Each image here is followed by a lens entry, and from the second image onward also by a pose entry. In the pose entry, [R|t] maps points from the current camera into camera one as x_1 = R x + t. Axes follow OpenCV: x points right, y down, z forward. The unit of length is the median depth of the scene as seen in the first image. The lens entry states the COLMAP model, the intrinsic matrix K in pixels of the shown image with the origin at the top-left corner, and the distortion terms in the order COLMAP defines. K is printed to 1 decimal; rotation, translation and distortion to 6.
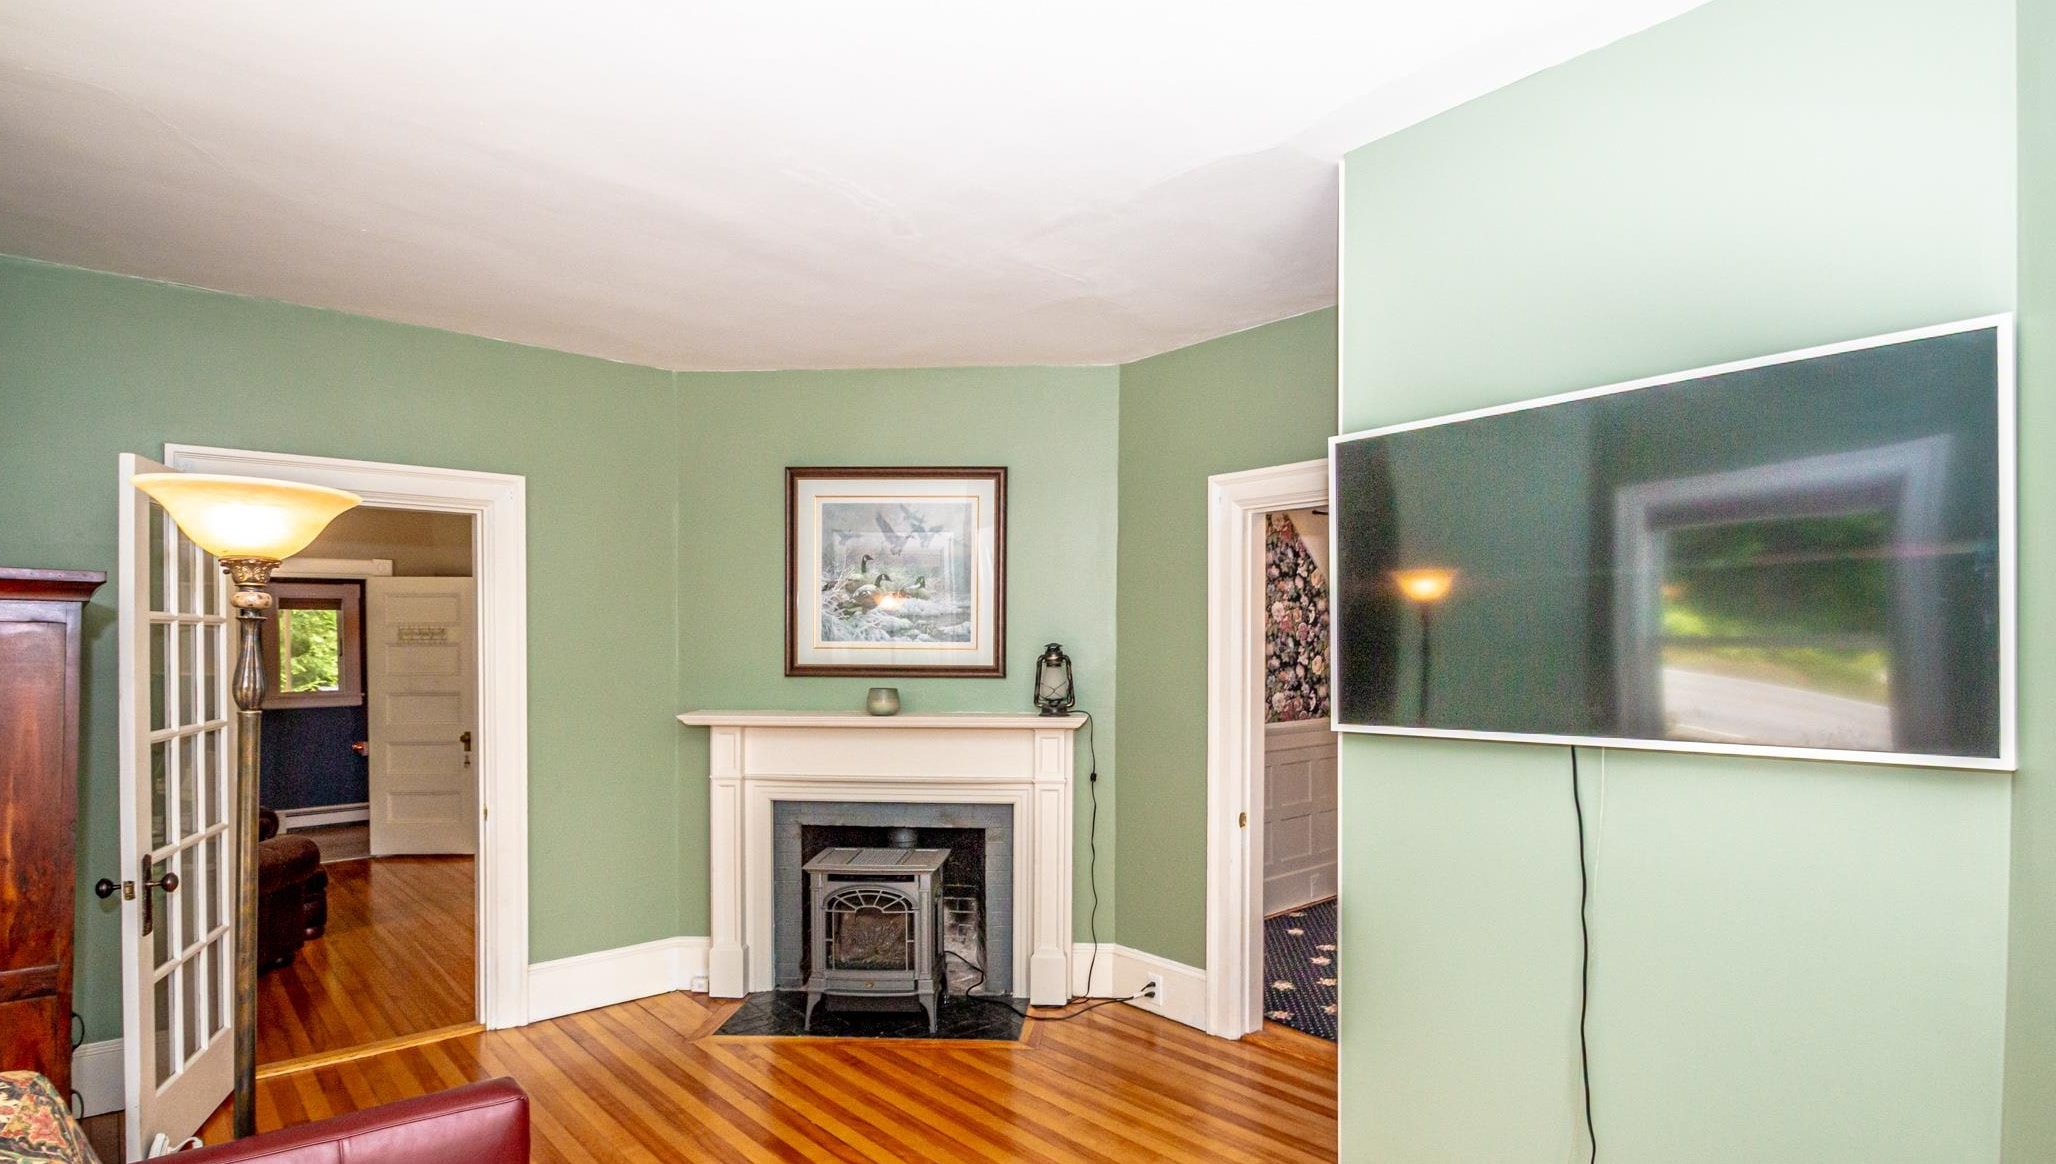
lens RADIAL K [[1054.7, 0, 1025.3], [0, 1054.7, 666.0], [0, 0, 1]] dist [0.017738, 0.000159]
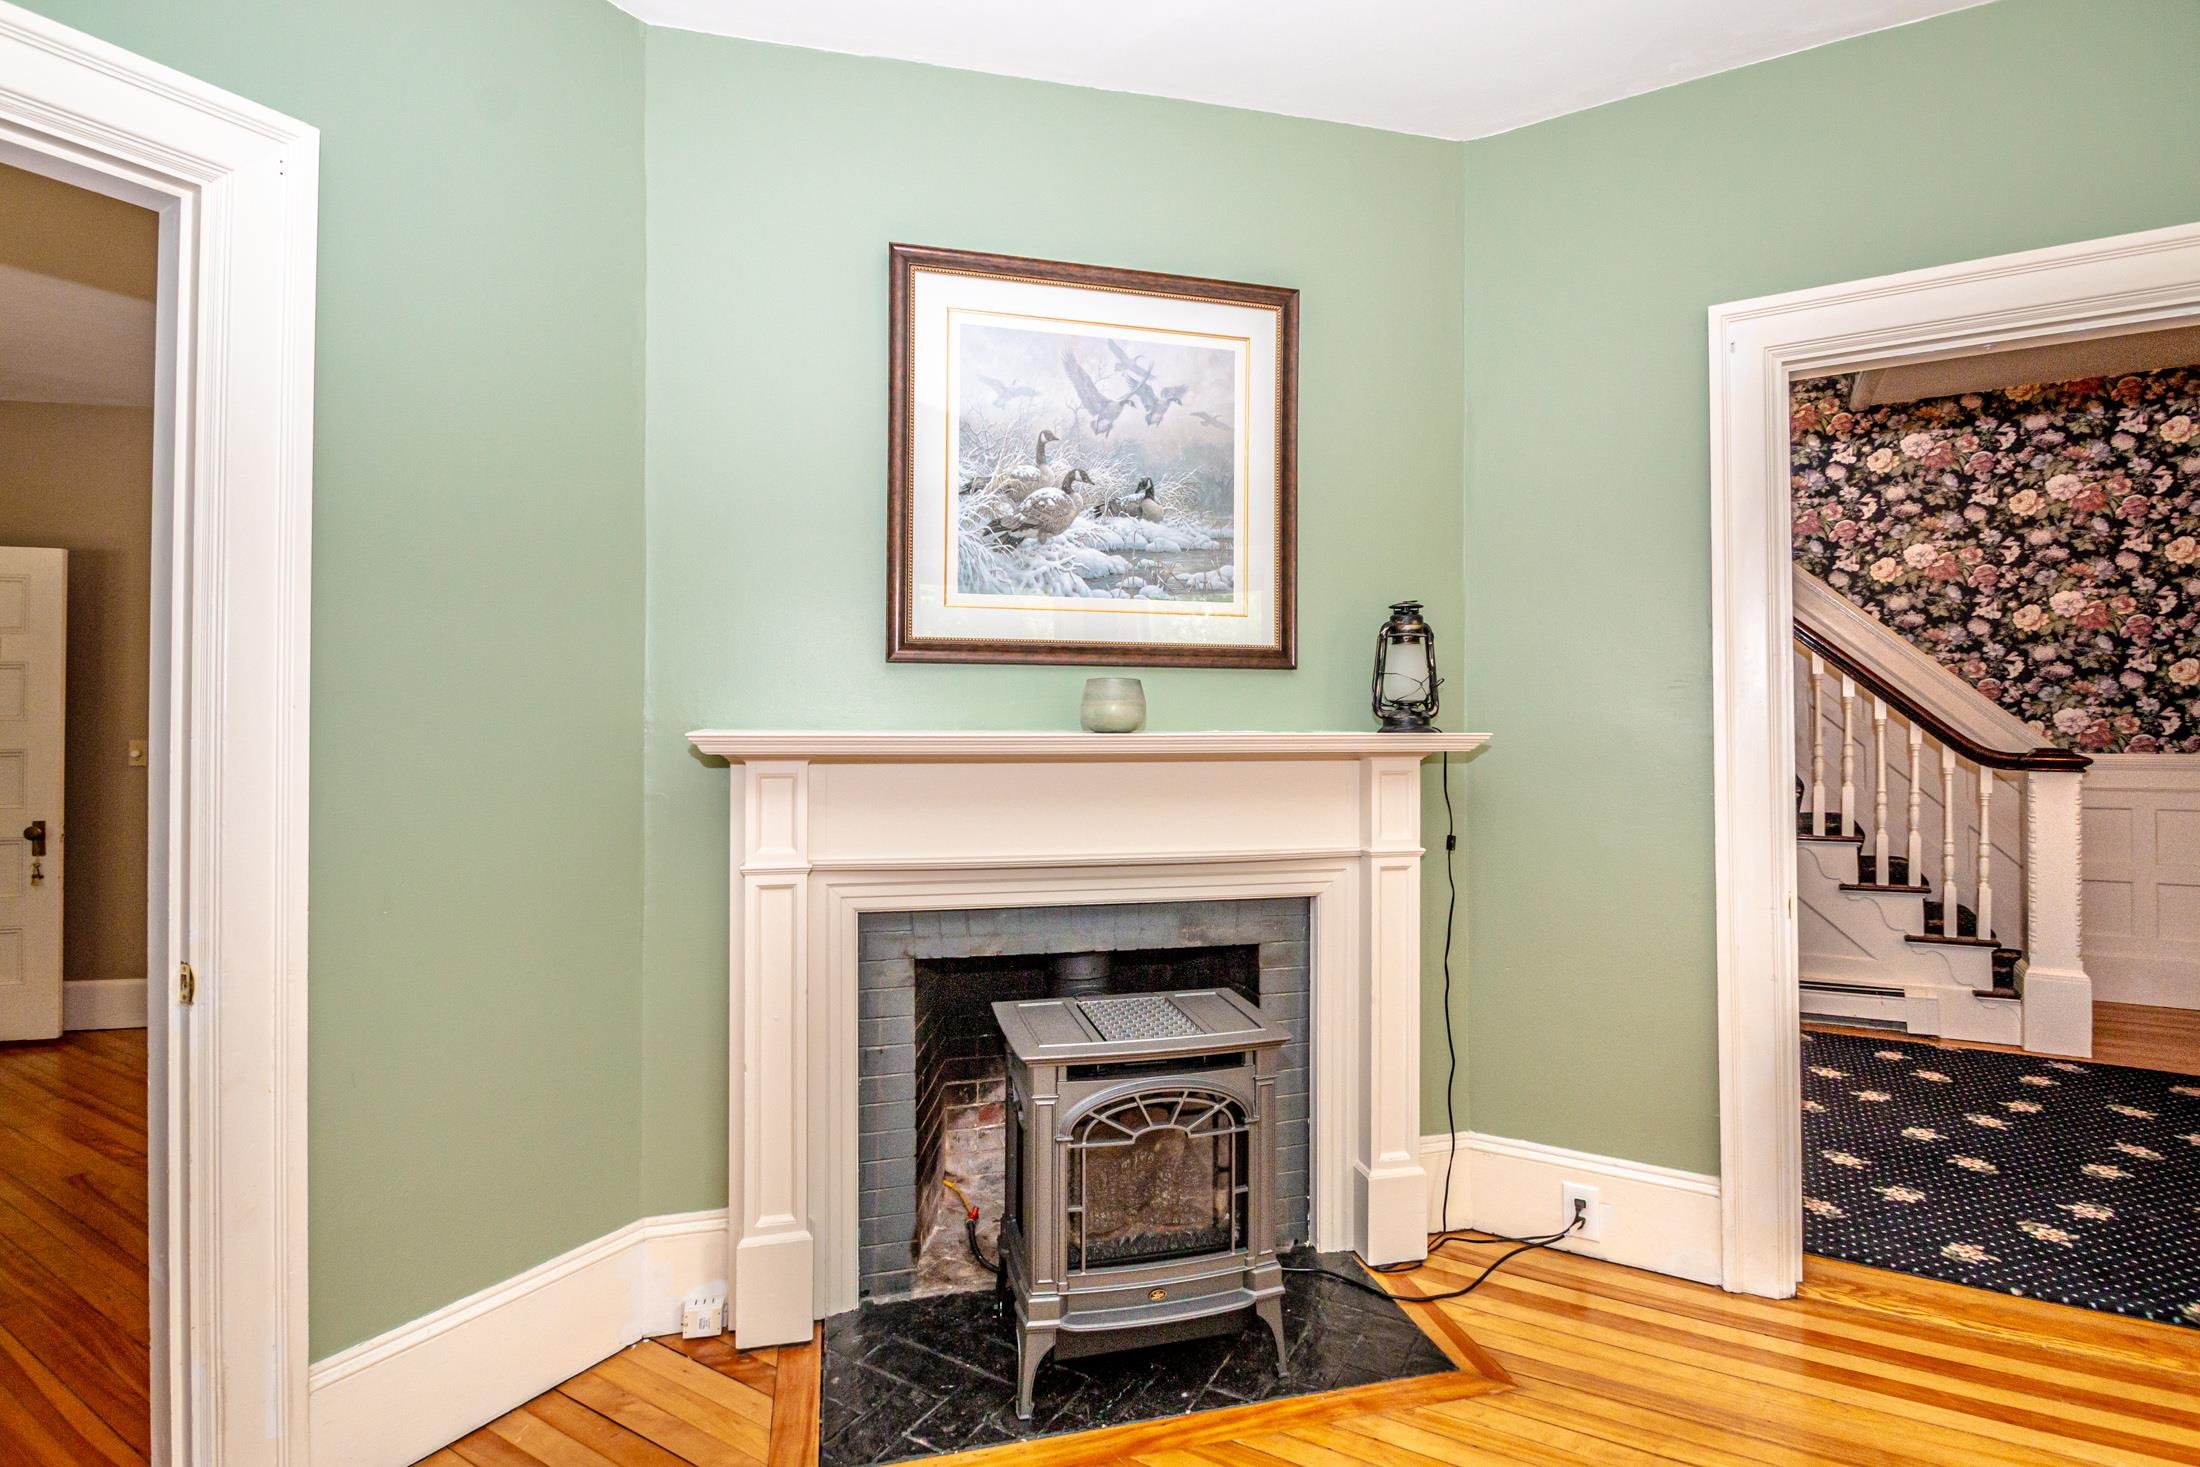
lens RADIAL K [[1054.6, 0, 1056.9], [0, 1054.6, 720.5], [0, 0, 1]] dist [0.000911, -0.000974]
pose [[0.952564, 0.002956, 0.304325, -0.305927], [0.009385, 0.999192, -0.039082, 0.058938], [-0.304195, 0.040084, 0.951766, 0.510237]]
